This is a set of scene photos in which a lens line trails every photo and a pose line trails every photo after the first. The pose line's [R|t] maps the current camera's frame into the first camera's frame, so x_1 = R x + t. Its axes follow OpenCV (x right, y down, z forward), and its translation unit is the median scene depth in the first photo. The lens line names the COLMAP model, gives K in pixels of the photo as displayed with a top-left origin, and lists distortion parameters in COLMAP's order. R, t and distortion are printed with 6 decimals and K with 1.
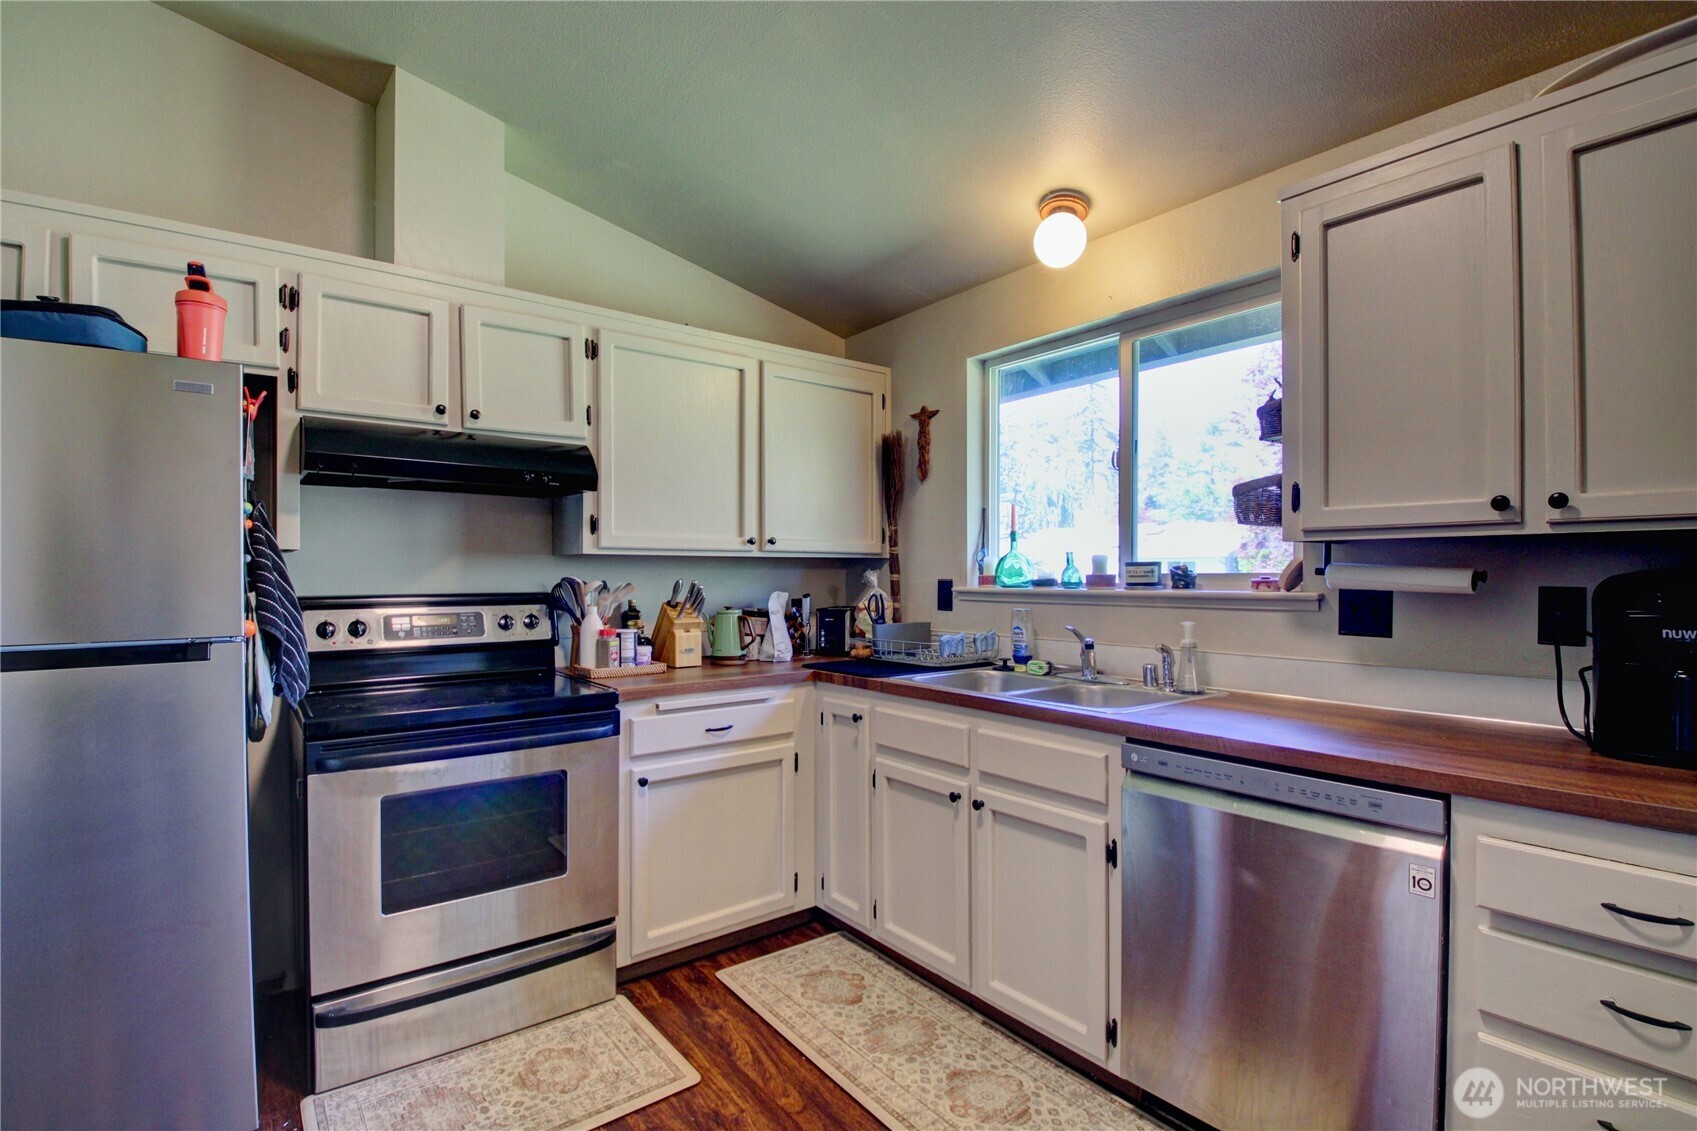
lens RADIAL K [[783.9, 0, 841.9], [0, 783.9, 575.7], [0, 0, 1]] dist [0.019336, -0.033004]
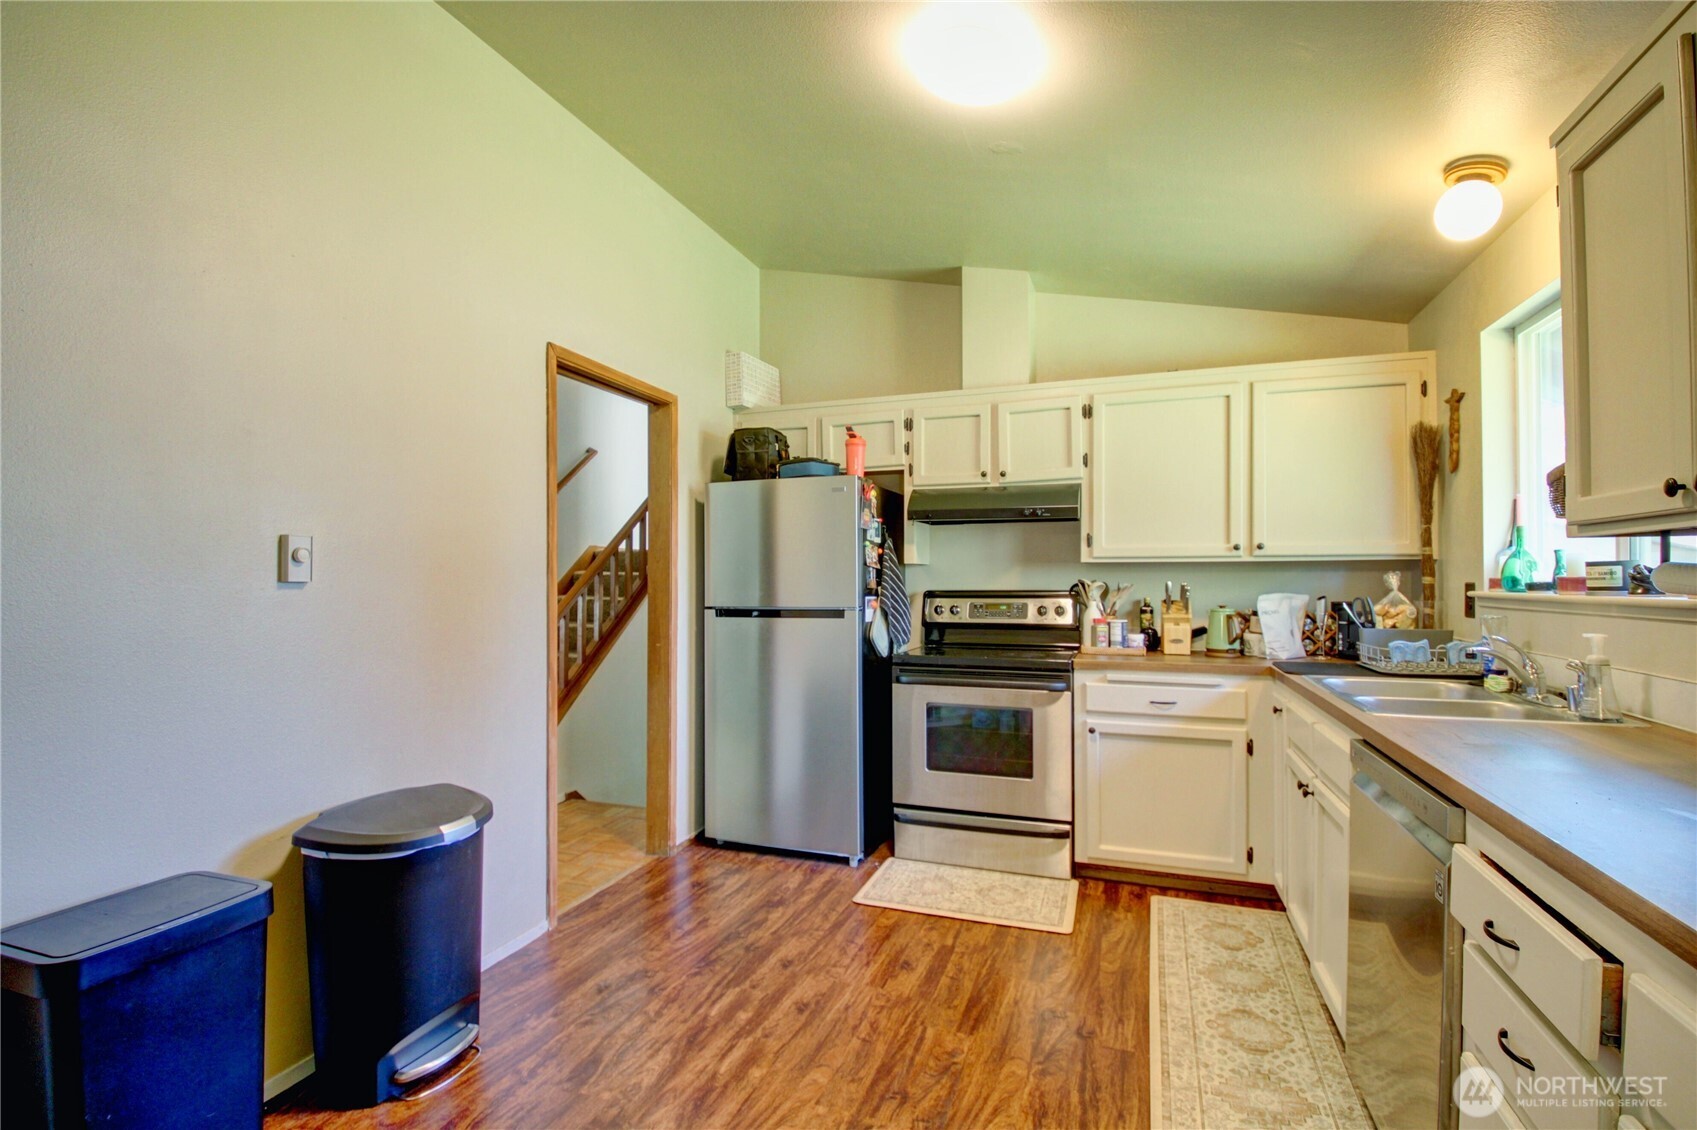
lens RADIAL K [[785.7, 0, 842.6], [0, 785.7, 577.8], [0, 0, 1]] dist [0.004469, -0.020947]
pose [[0.538924, -0.001728, -0.842353, 0.612937], [-0.000942, 0.999996, -0.002654, 0.003009], [0.842354, 0.002224, 0.538920, -0.086846]]
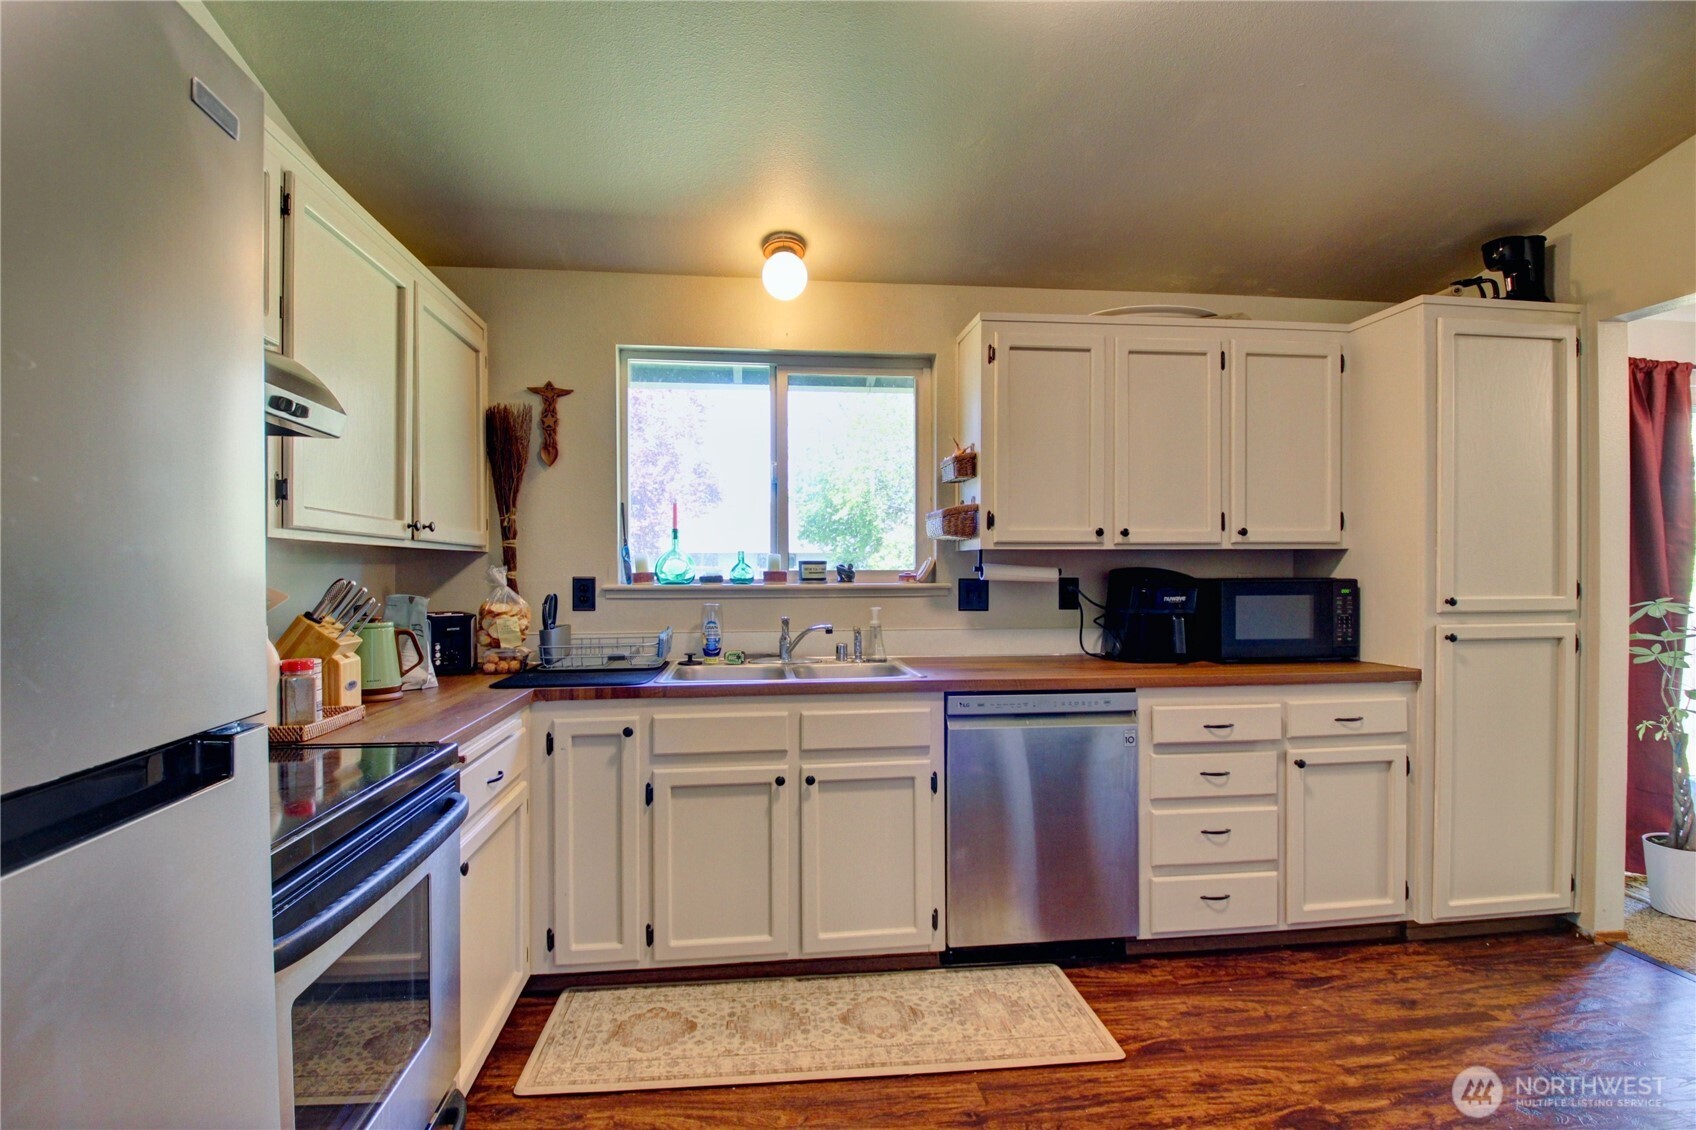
lens RADIAL K [[795.7, 0, 846.9], [0, 795.7, 574.9], [0, 0, 1]] dist [0.012289, -0.022657]
pose [[0.517635, -0.005735, 0.855582, -0.634320], [0.002827, 0.999984, 0.004992, -0.001787], [-0.855597, -0.000165, 0.517643, 0.317778]]
